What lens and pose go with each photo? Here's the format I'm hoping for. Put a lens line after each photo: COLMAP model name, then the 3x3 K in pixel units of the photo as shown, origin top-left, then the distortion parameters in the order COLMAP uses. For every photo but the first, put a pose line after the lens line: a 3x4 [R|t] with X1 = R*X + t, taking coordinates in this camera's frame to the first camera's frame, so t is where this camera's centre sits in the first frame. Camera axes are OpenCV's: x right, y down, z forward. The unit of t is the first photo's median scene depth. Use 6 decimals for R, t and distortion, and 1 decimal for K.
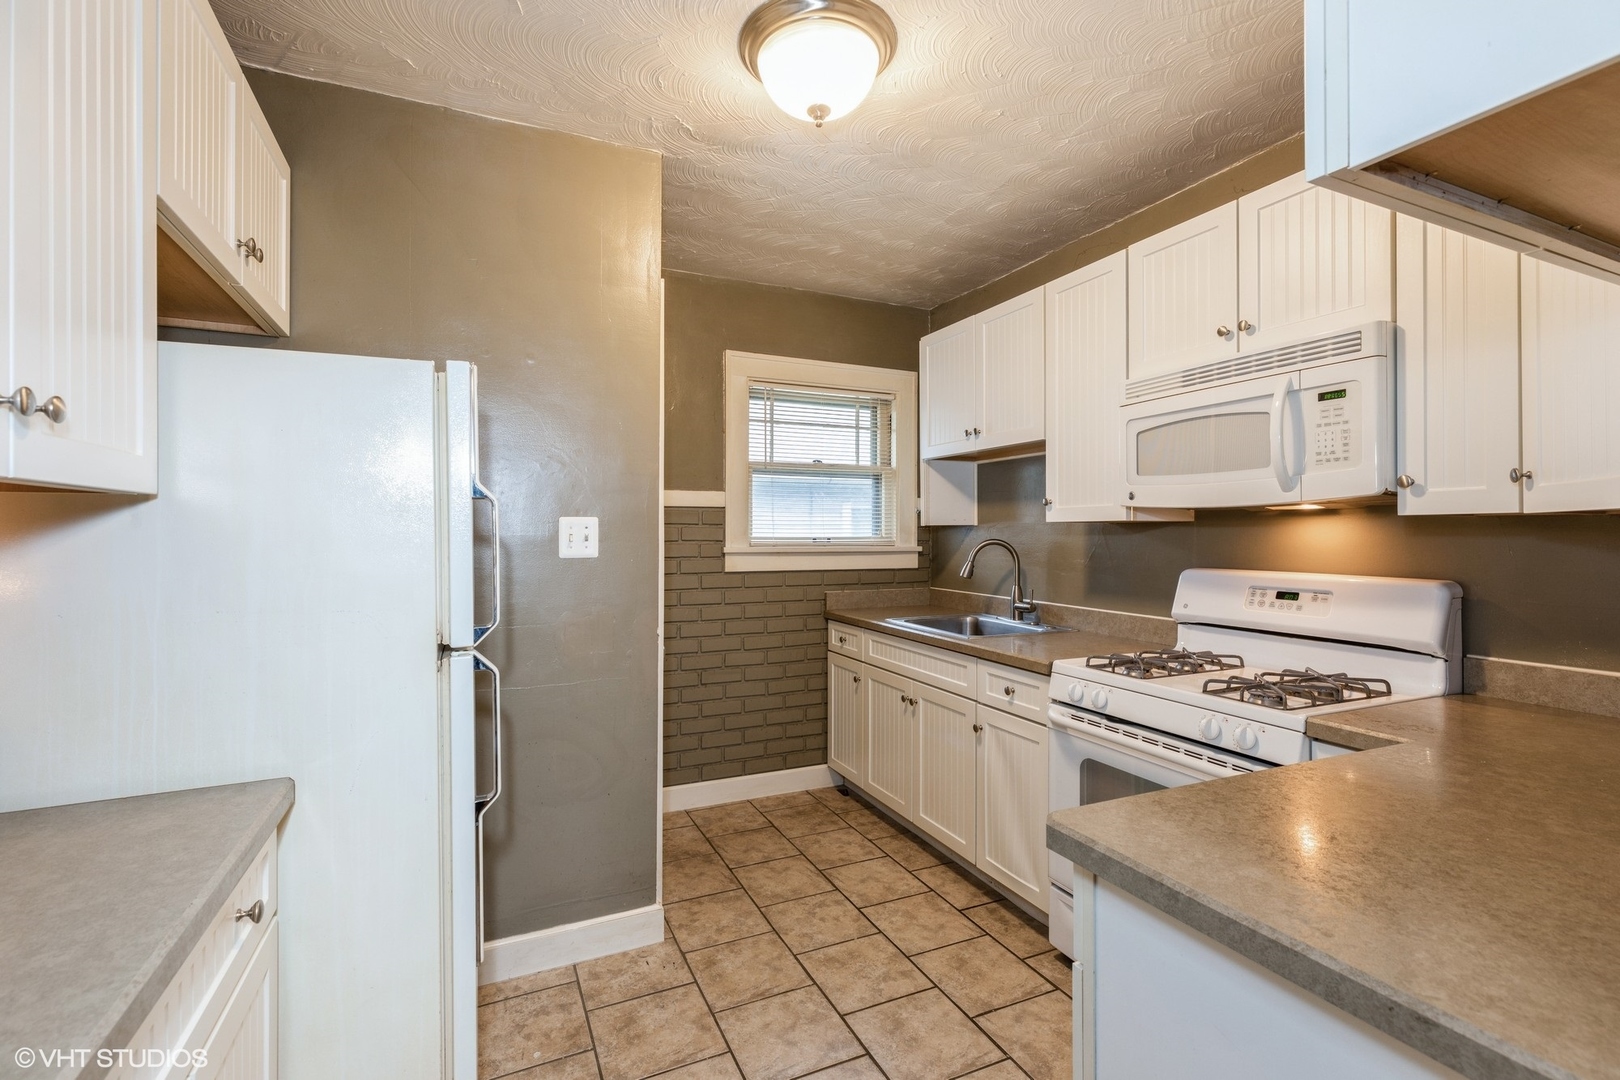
lens RADIAL K [[727.8, 0, 809.9], [0, 727.8, 533.1], [0, 0, 1]] dist [0.001336, 0.000241]
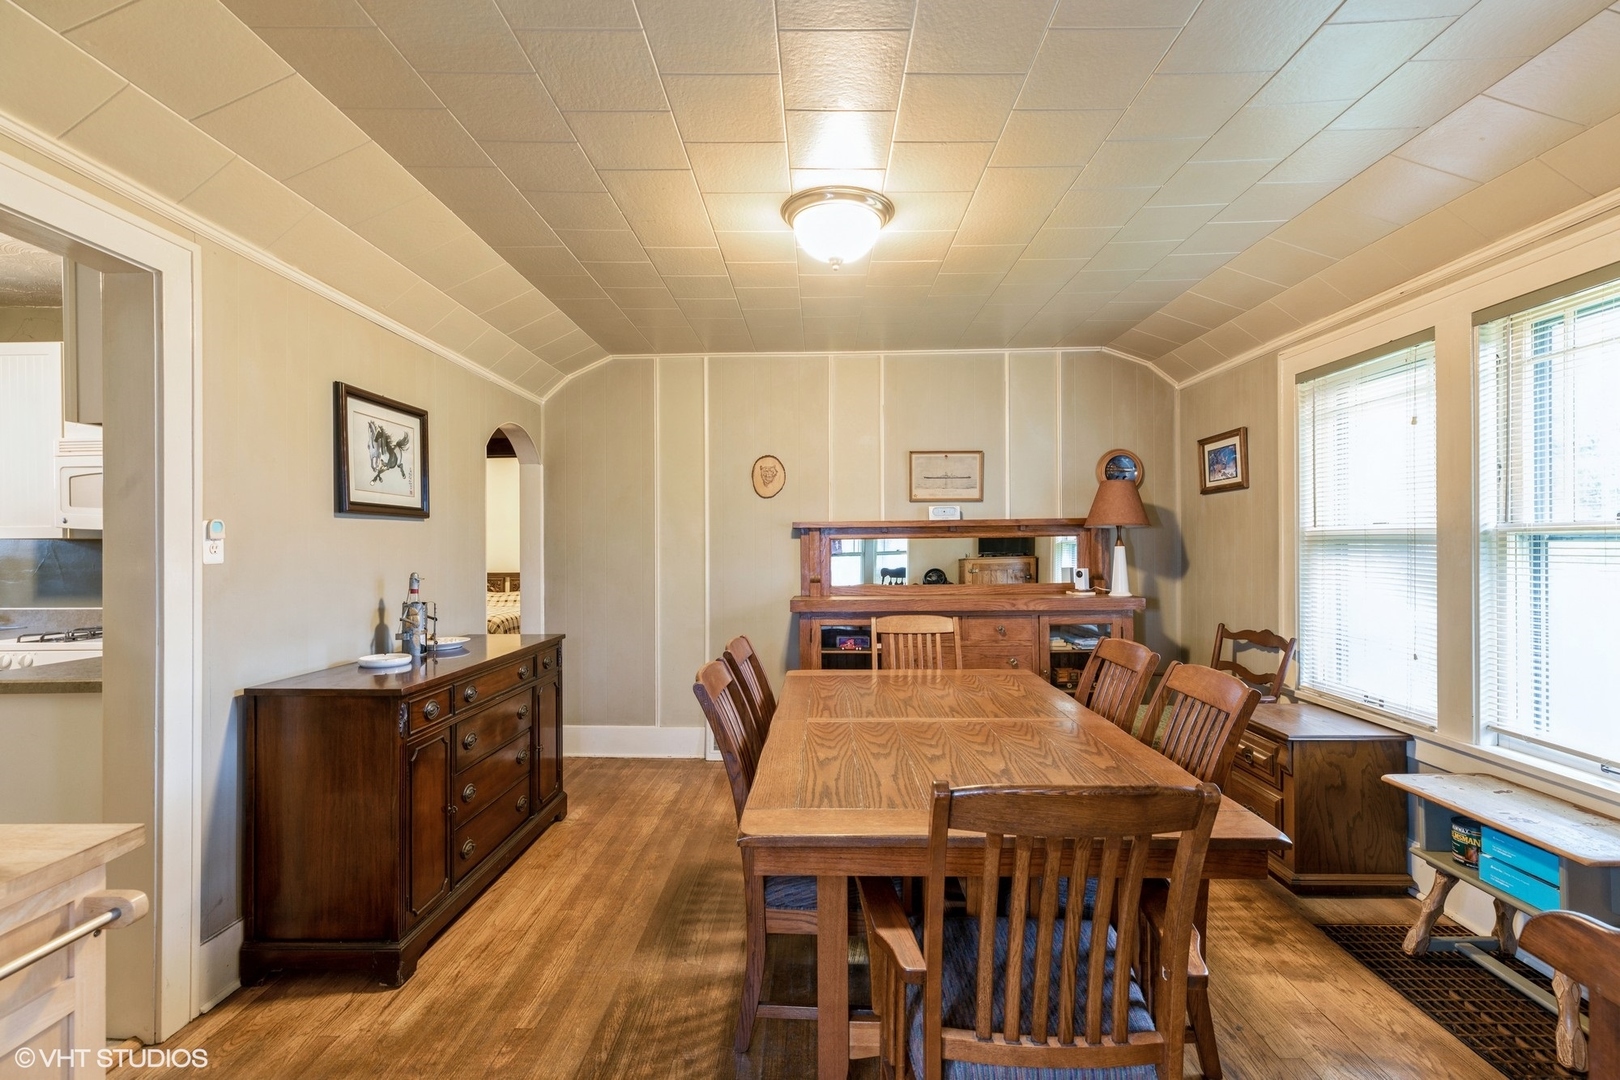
lens RADIAL K [[727.8, 0, 811.4], [0, 727.8, 543.5], [0, 0, 1]] dist [0.001336, 0.000241]
pose [[0.433219, -0.003476, 0.901282, -0.213991], [0.004088, 0.999990, 0.001892, -0.004569], [-0.901279, 0.002865, 0.433229, -0.957687]]
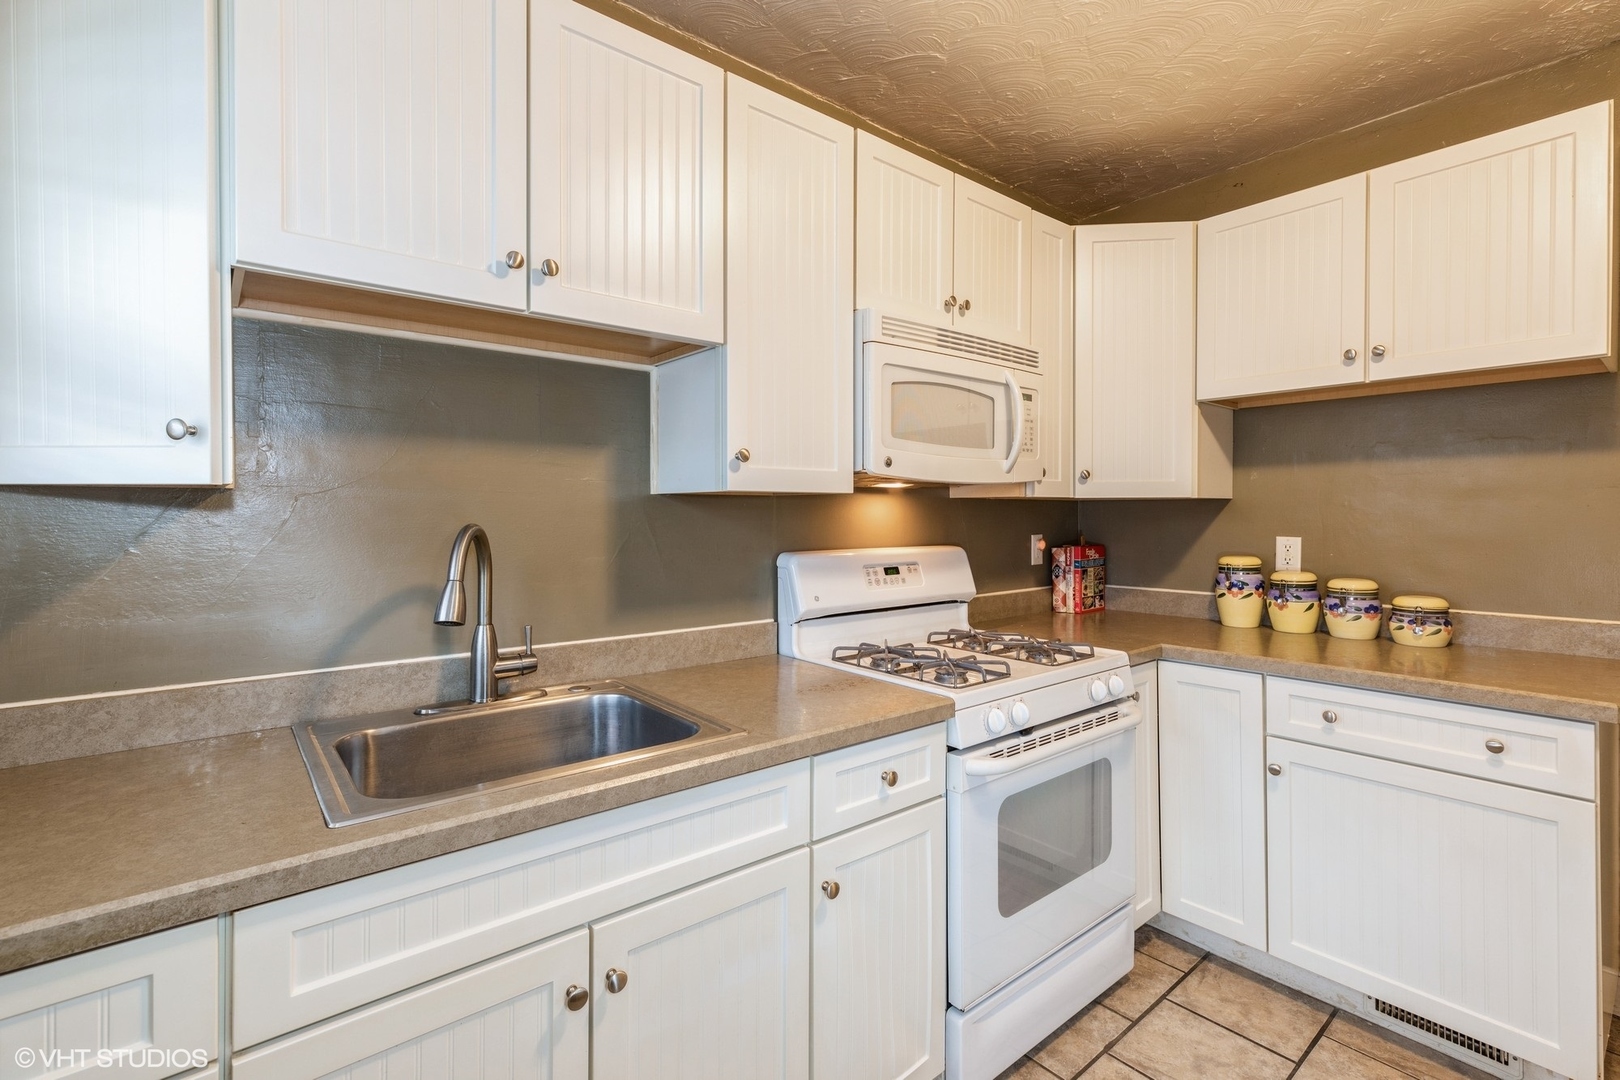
lens RADIAL K [[727.8, 0, 809.2], [0, 727.8, 525.6], [0, 0, 1]] dist [0.001336, 0.000241]
pose [[-0.250939, -0.020342, 0.967789, -0.303969], [0.000084, 0.999779, 0.021037, 0.000353], [-0.968003, 0.005360, -0.250882, 1.343295]]
